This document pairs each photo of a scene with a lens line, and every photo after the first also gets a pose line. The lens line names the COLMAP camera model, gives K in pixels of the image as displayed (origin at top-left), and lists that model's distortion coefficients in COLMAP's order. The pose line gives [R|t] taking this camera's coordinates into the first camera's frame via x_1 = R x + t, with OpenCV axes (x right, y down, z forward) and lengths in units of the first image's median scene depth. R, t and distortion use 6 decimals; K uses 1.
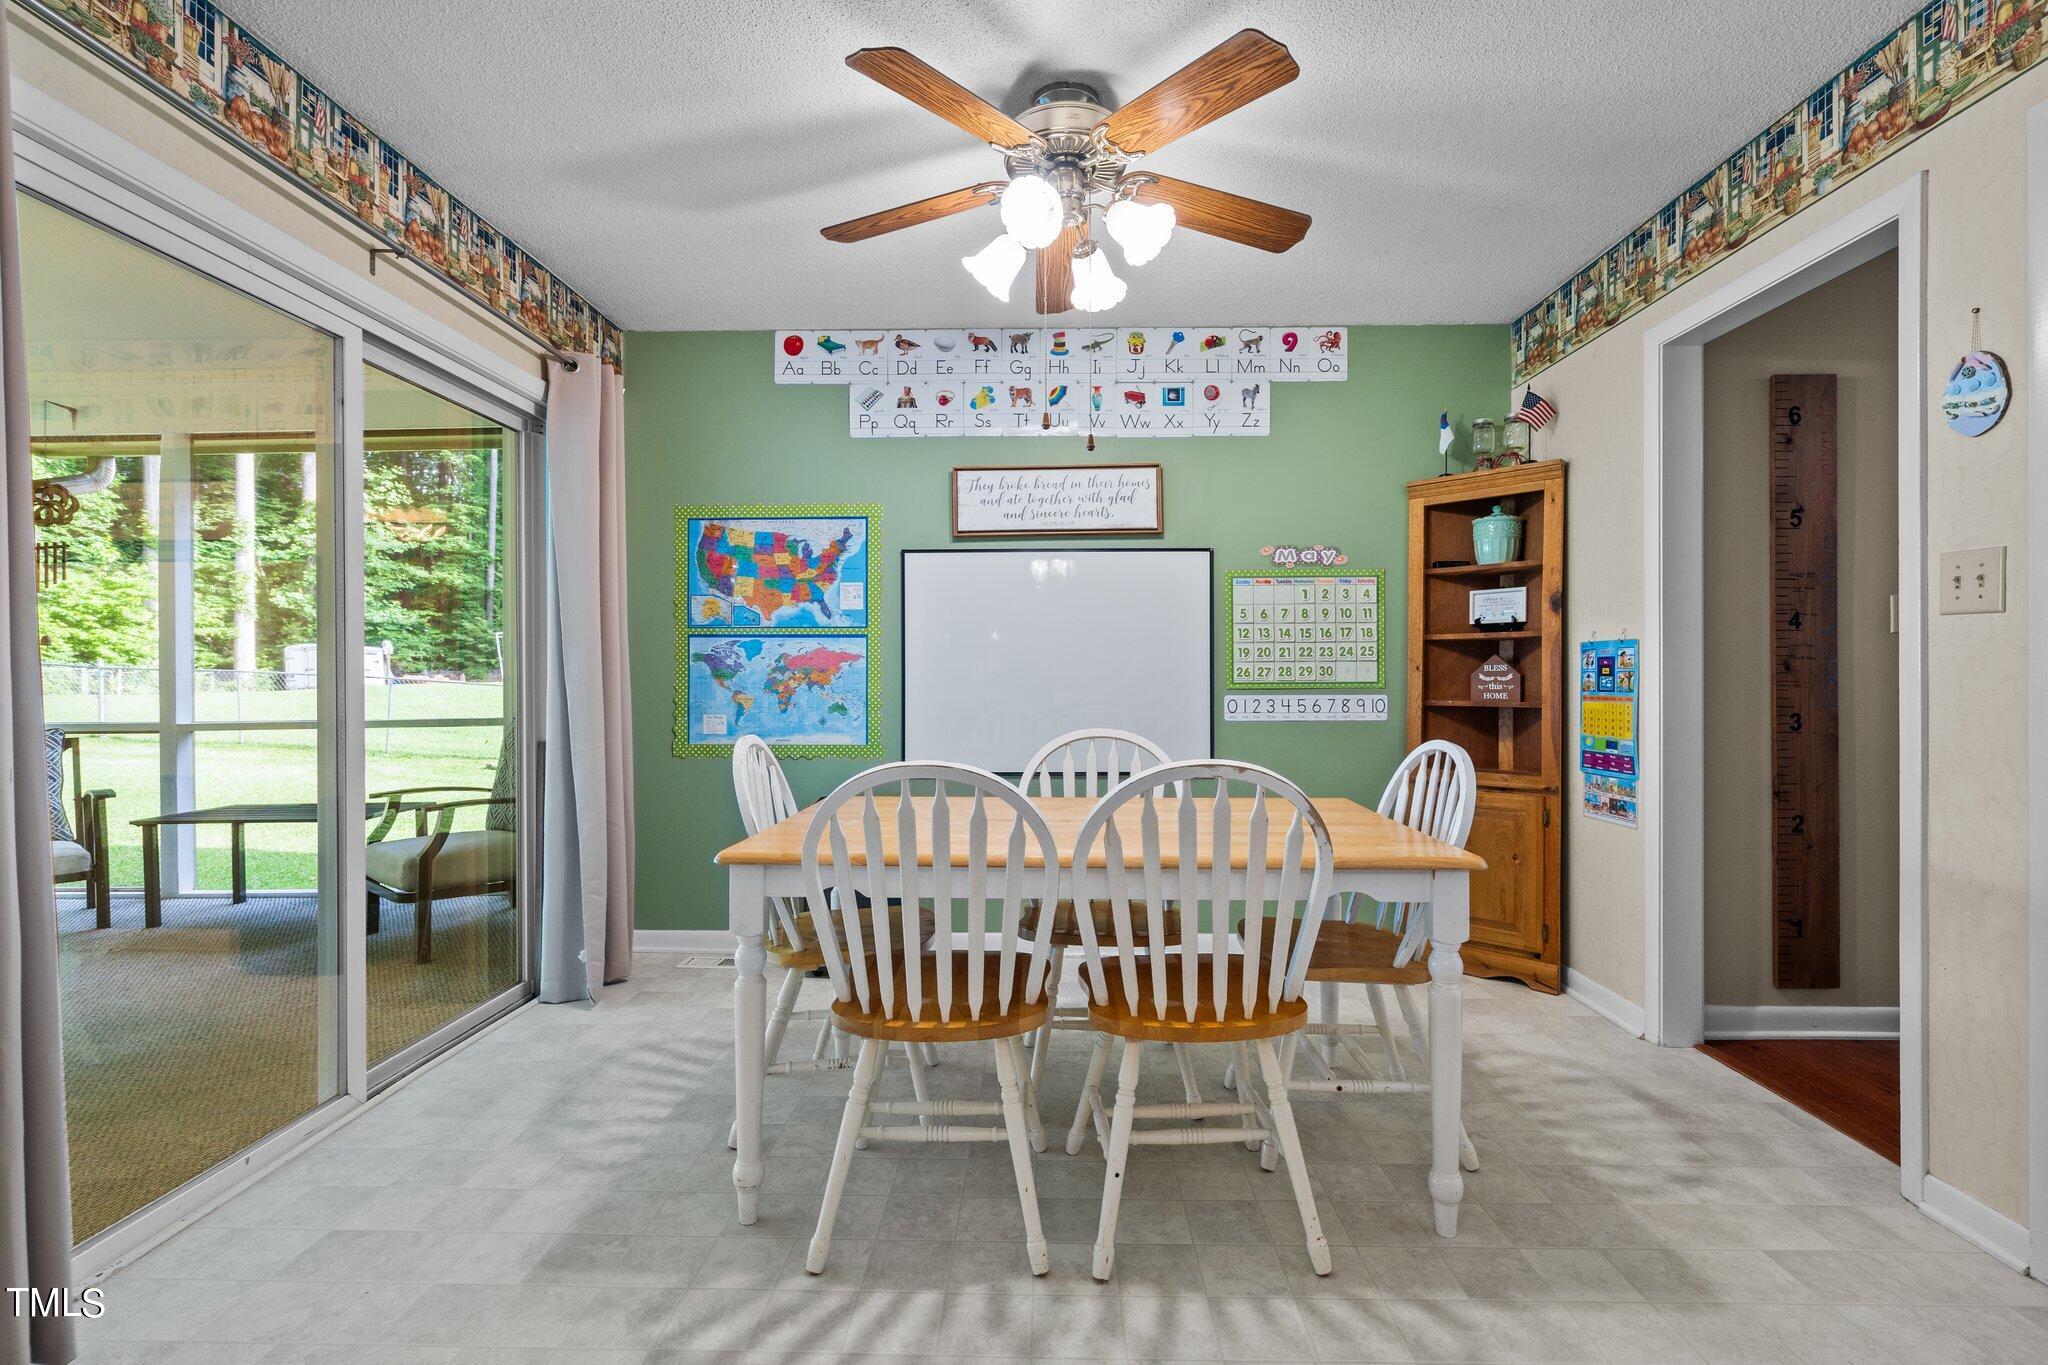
lens RADIAL K [[934.5, 0, 1032.3], [0, 934.5, 682.2], [0, 0, 1]] dist [-0.003827, 0.002031]
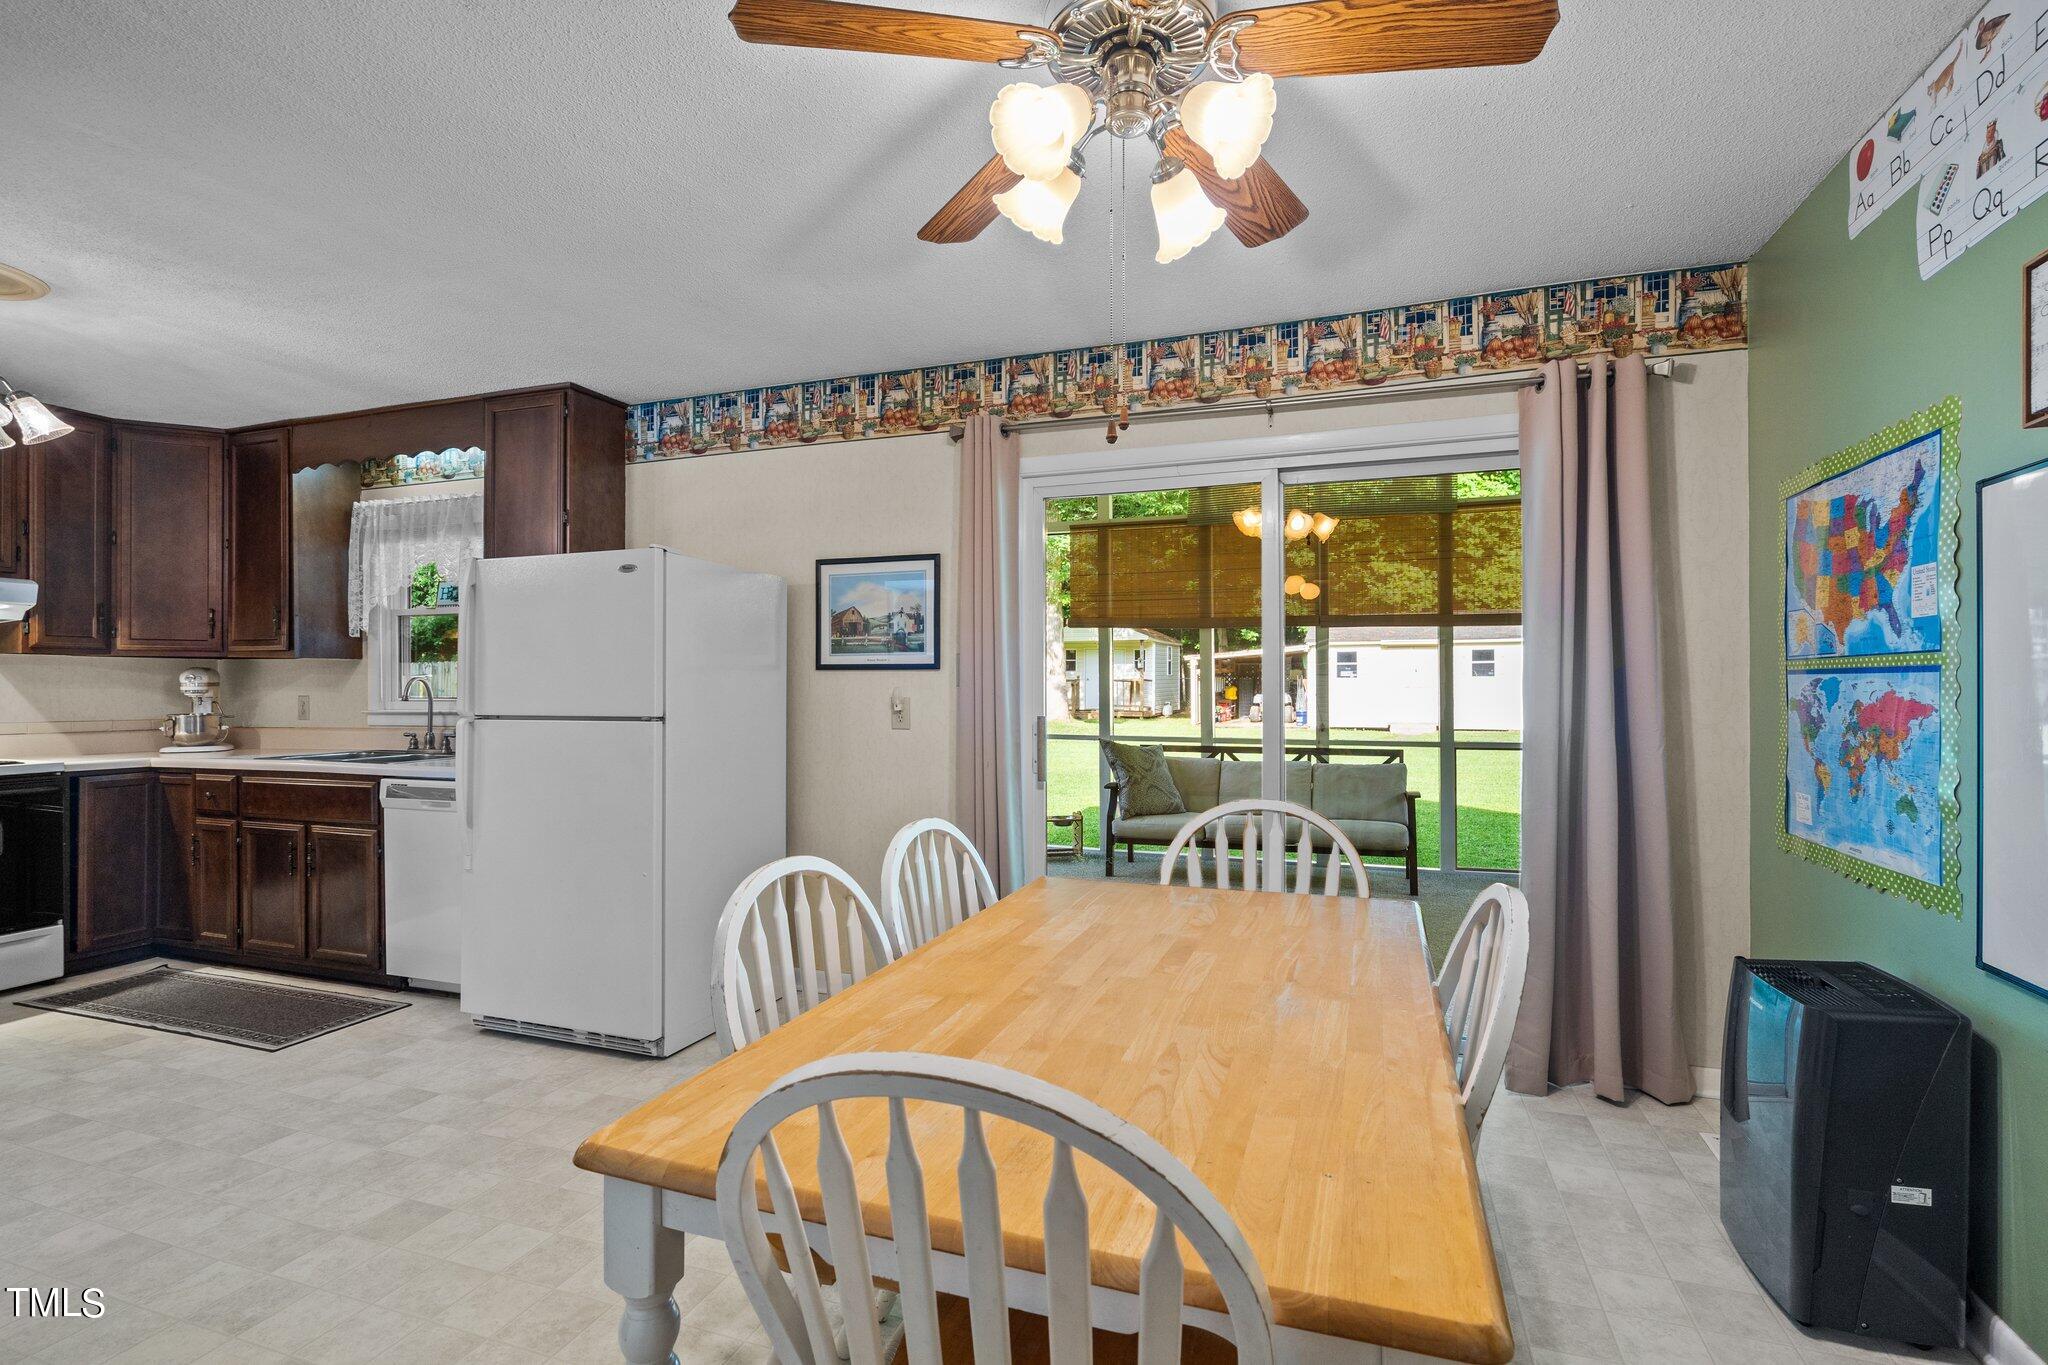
lens RADIAL K [[934.5, 0, 1023.3], [0, 934.5, 687.3], [0, 0, 1]] dist [-0.003827, 0.002031]
pose [[-0.306824, 0.000866, -0.951766, 0.455407], [-0.001403, 0.999998, 0.001362, -0.040065], [0.951765, 0.001753, -0.306822, 0.702778]]
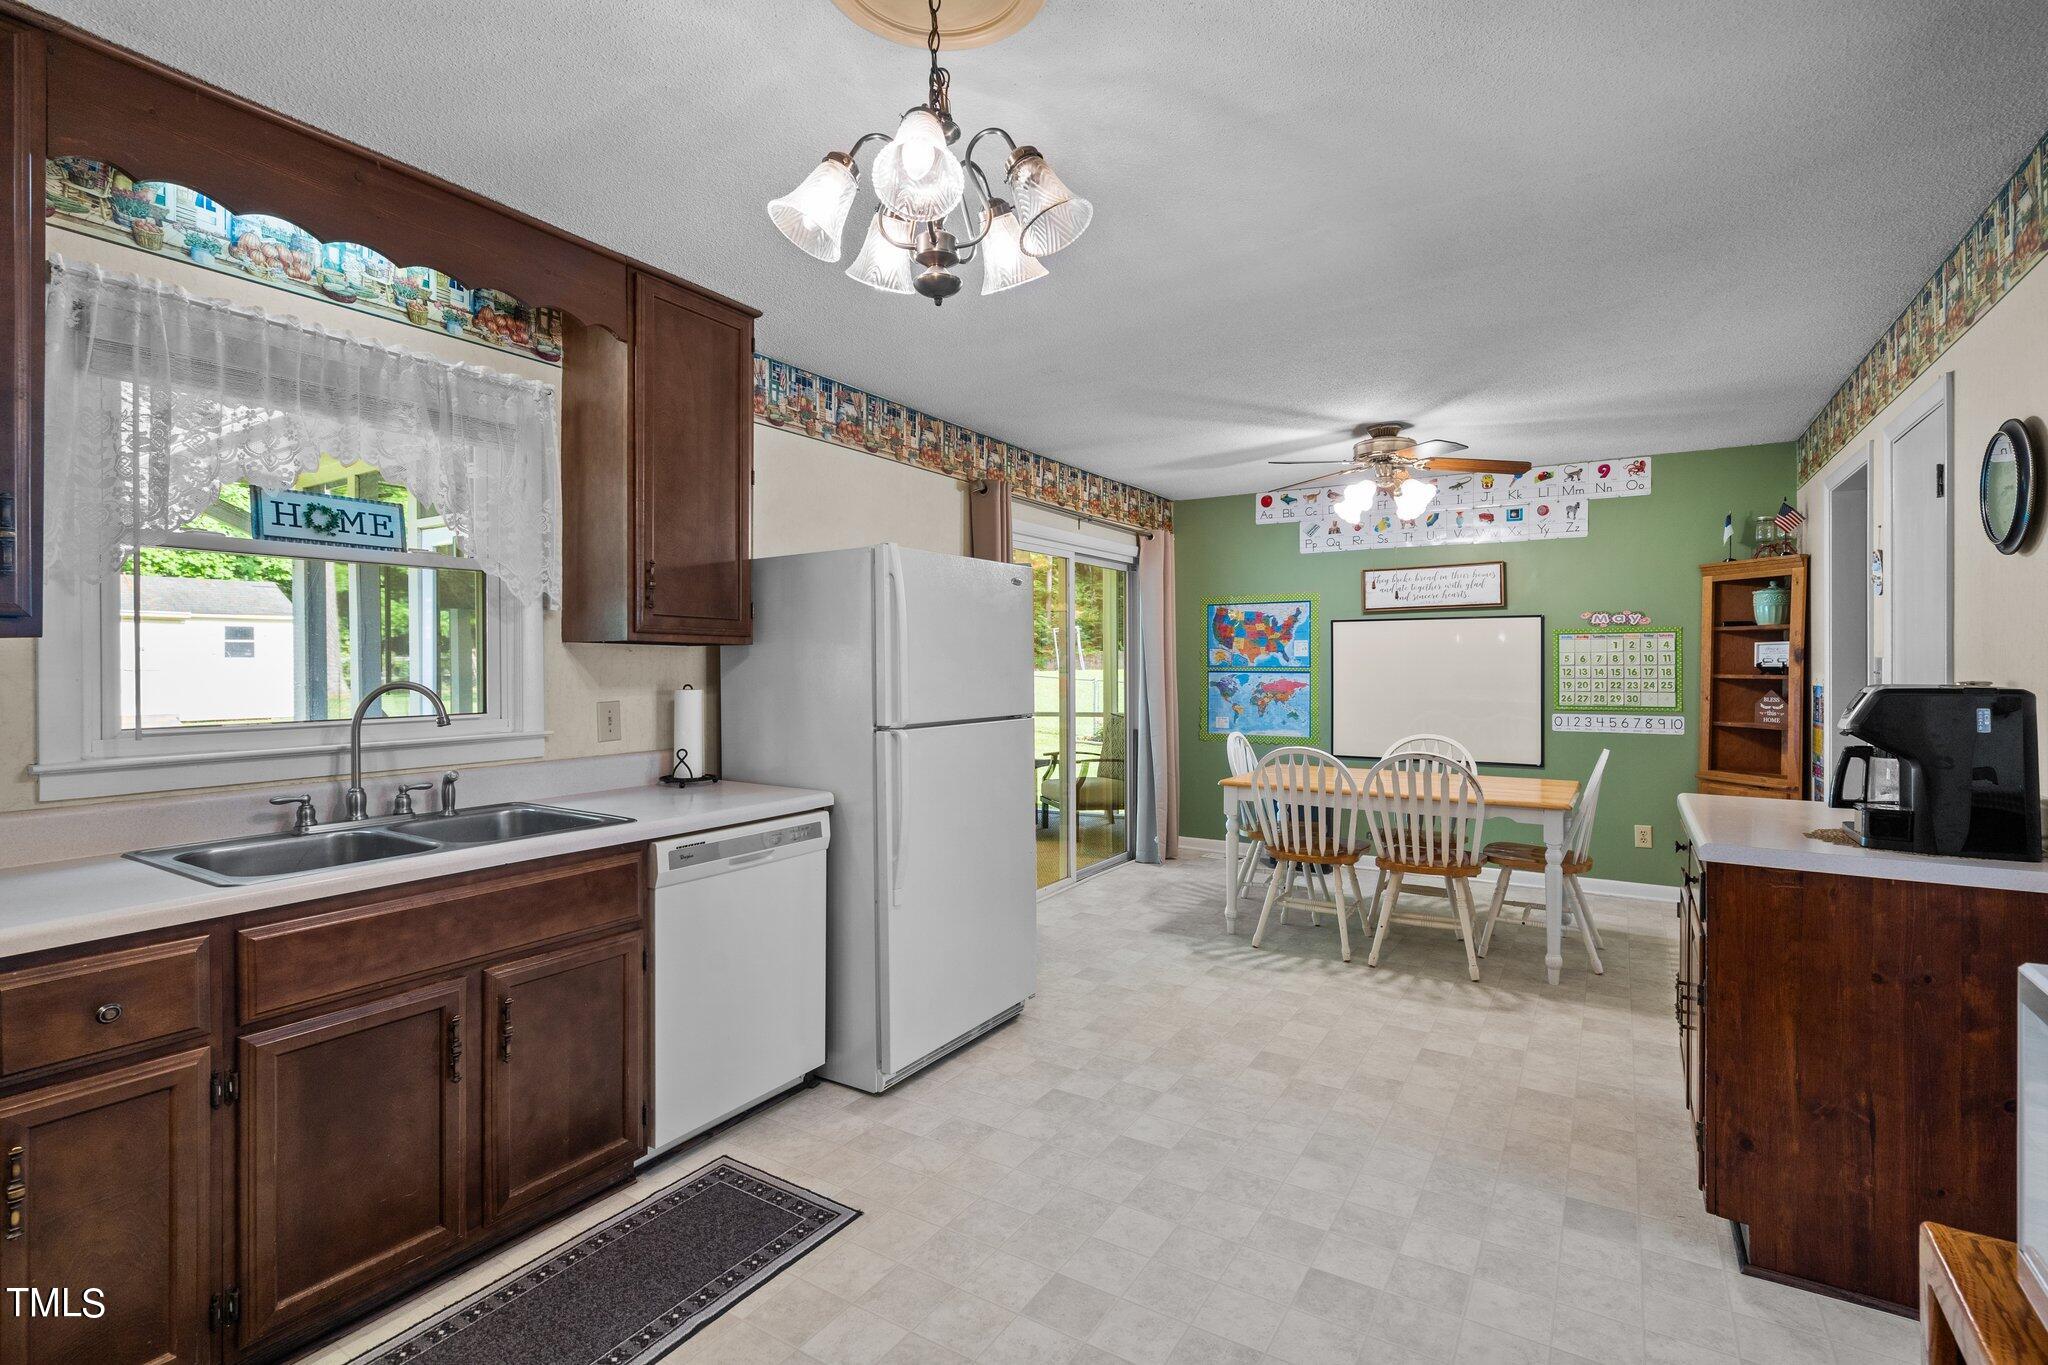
lens RADIAL K [[934.5, 0, 1033.4], [0, 934.5, 668.5], [0, 0, 1]] dist [-0.003827, 0.002031]
pose [[0.859614, 0.001554, -0.510941, 0.256064], [-0.000506, 0.999997, 0.002191, -0.060927], [0.510943, -0.001624, 0.859613, -0.700094]]
